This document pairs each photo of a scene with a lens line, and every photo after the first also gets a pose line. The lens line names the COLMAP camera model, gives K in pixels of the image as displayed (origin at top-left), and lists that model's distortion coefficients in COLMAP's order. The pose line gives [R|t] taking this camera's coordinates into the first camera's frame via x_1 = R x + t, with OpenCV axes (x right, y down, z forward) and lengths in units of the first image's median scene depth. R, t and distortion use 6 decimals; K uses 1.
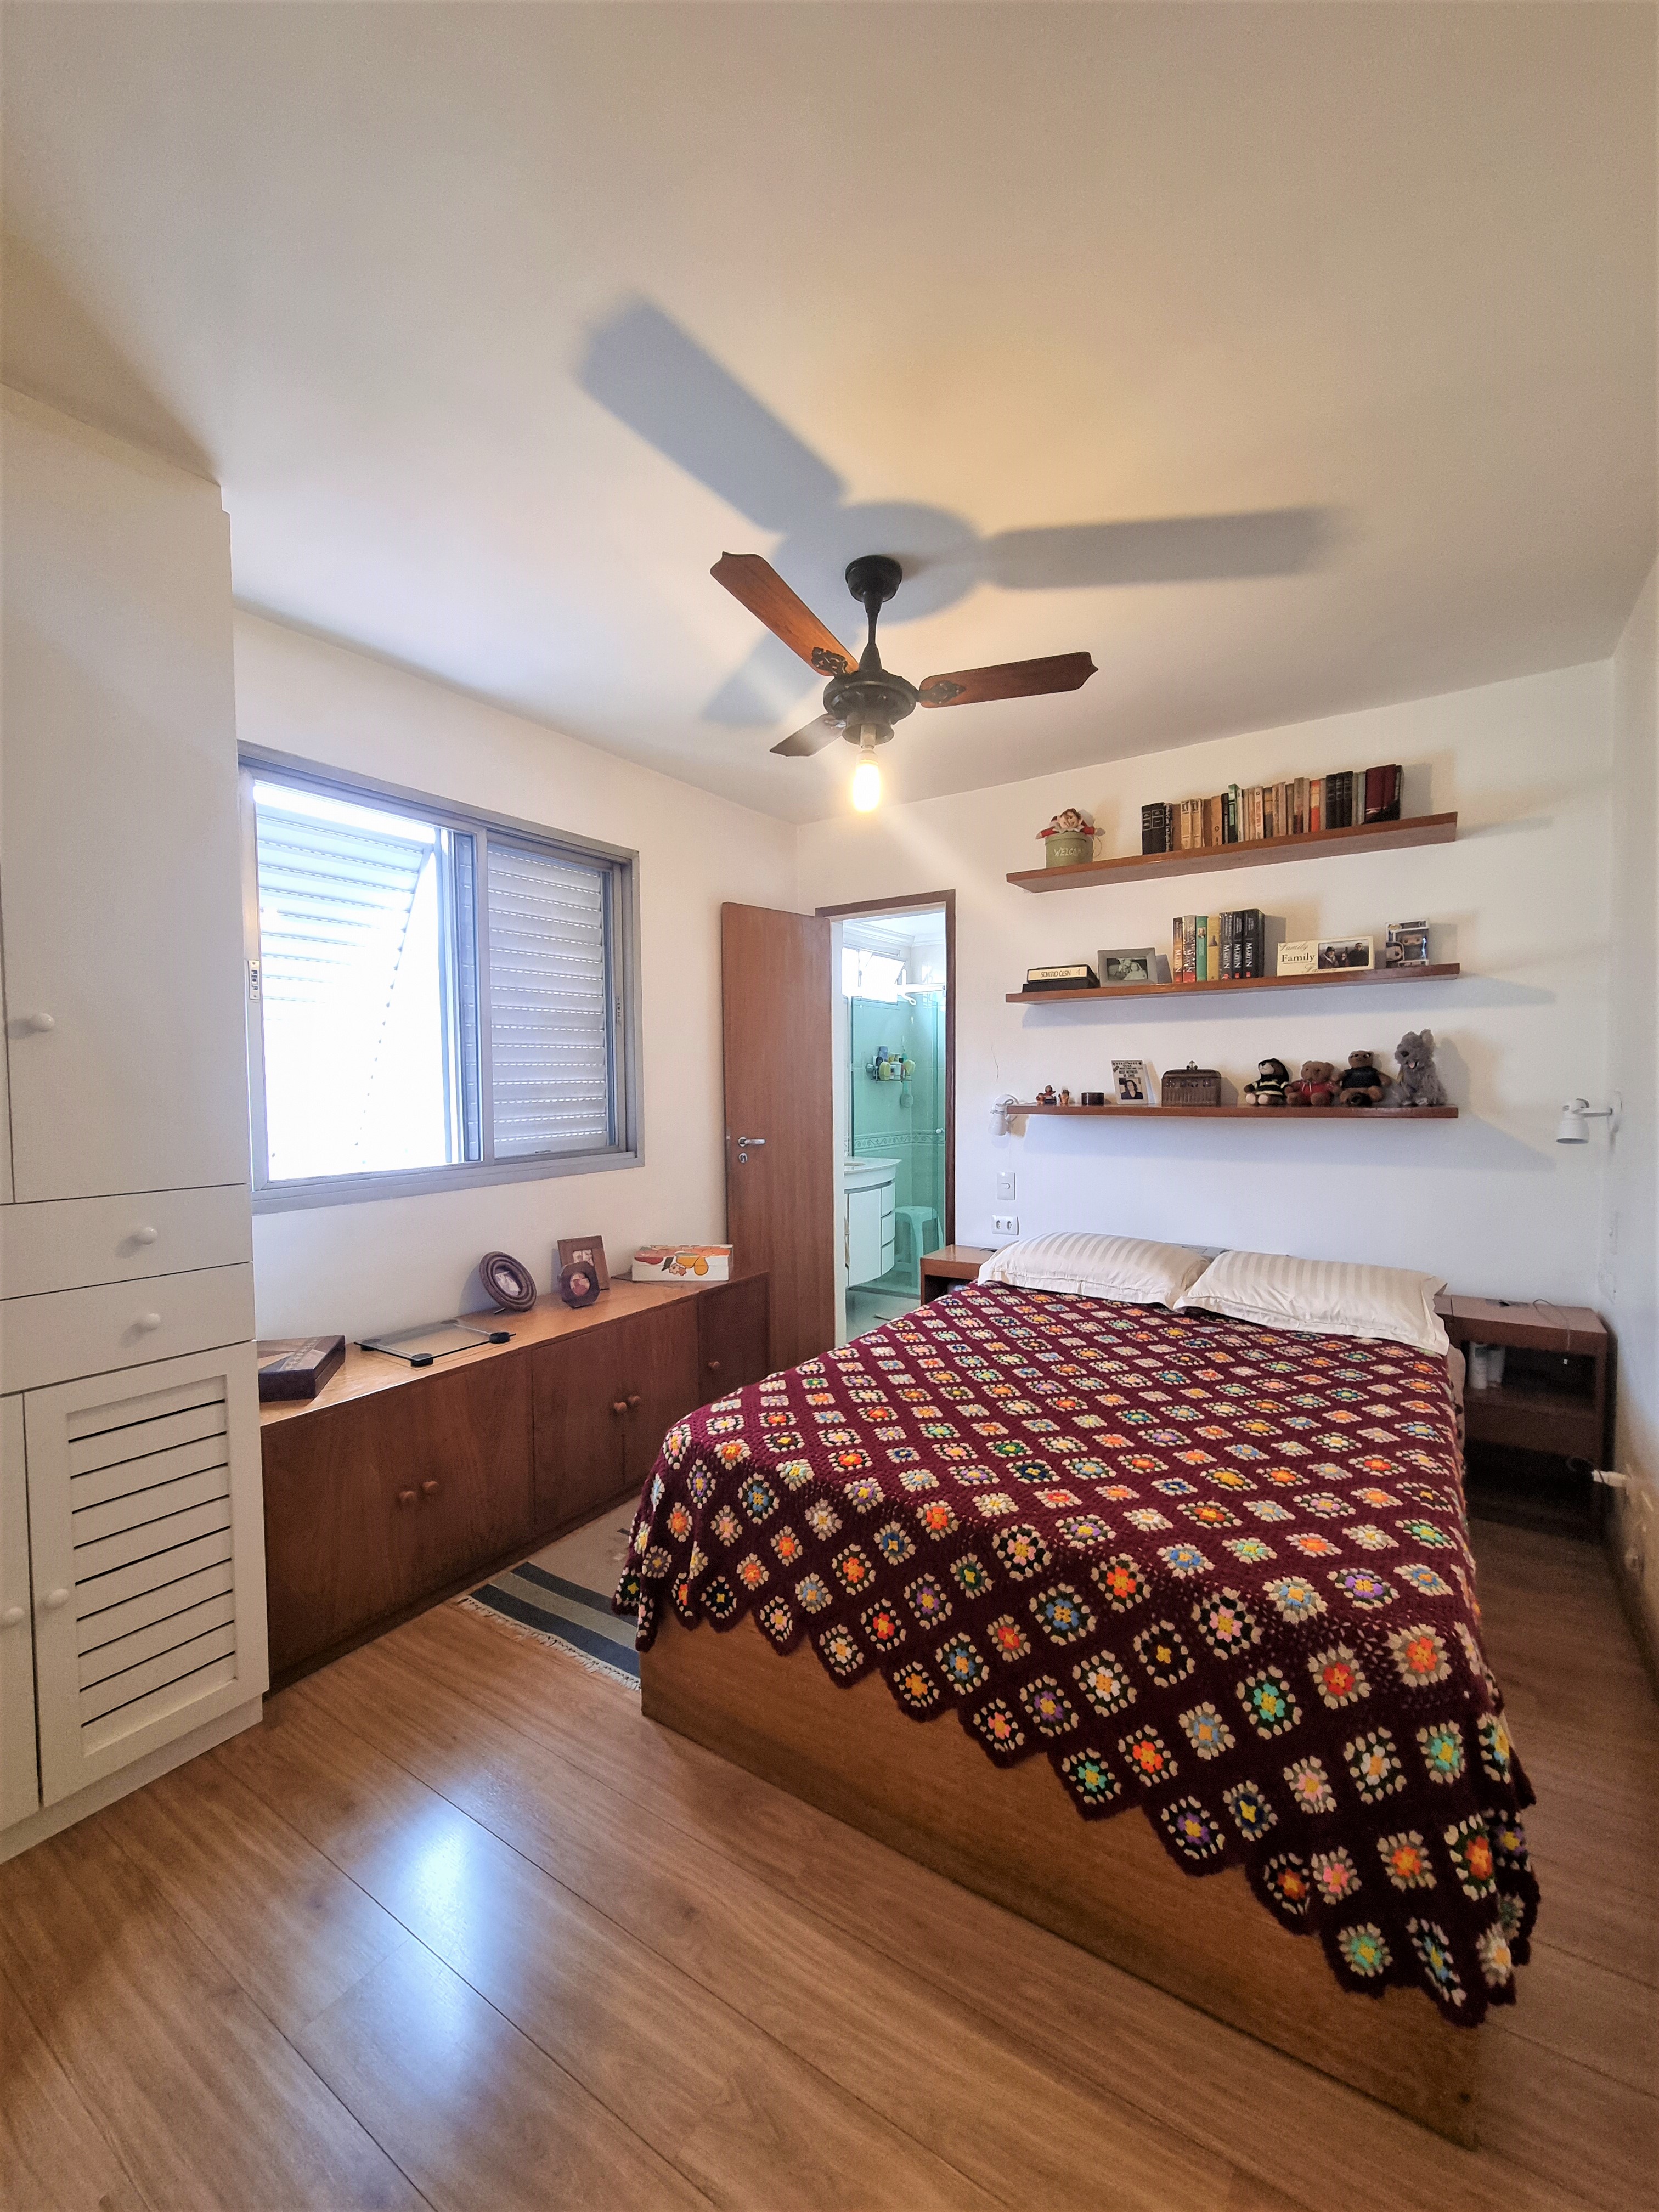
lens RADIAL K [[895.6, 0, 823.5], [0, 895.6, 1105.5], [0, 0, 1]] dist [-0.001267, 0.000416]
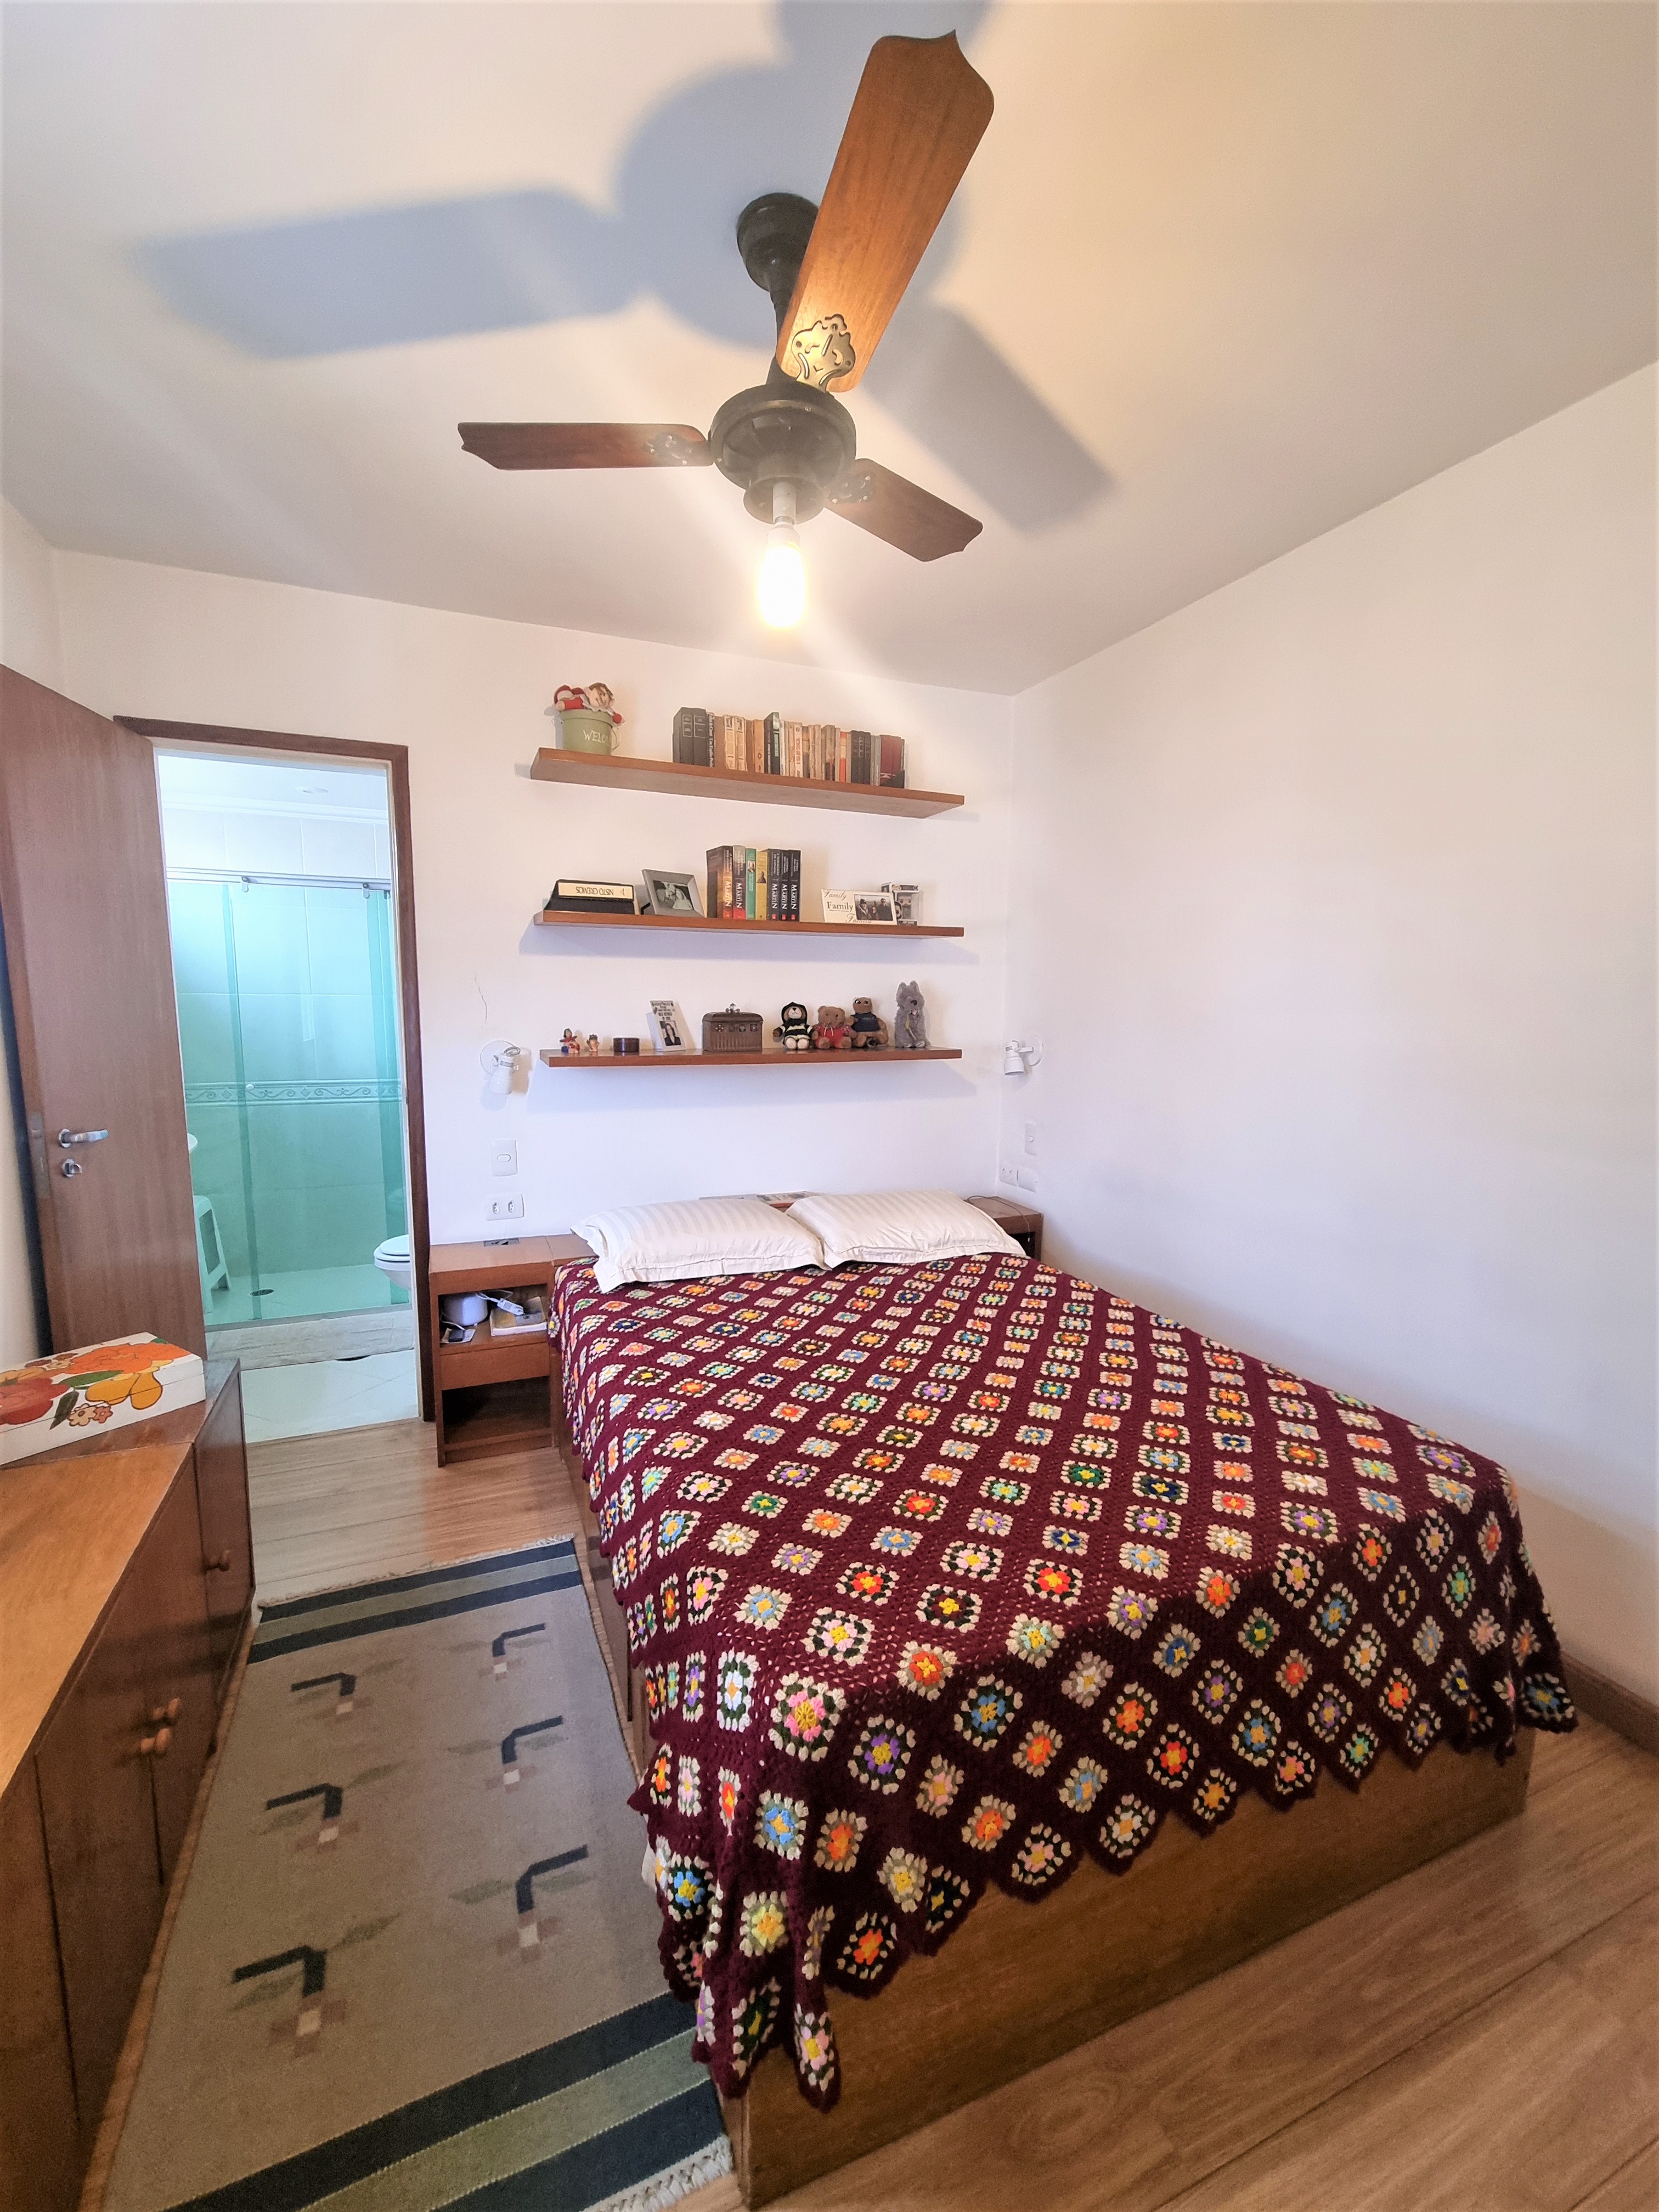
lens RADIAL K [[895.6, 0, 822.2], [0, 895.6, 1118.8], [0, 0, 1]] dist [-0.001267, 0.000416]
pose [[0.561952, -0.091245, 0.822122, -0.384238], [0.008401, 0.994476, 0.104632, -0.032280], [-0.827127, -0.051891, 0.559614, 0.464376]]
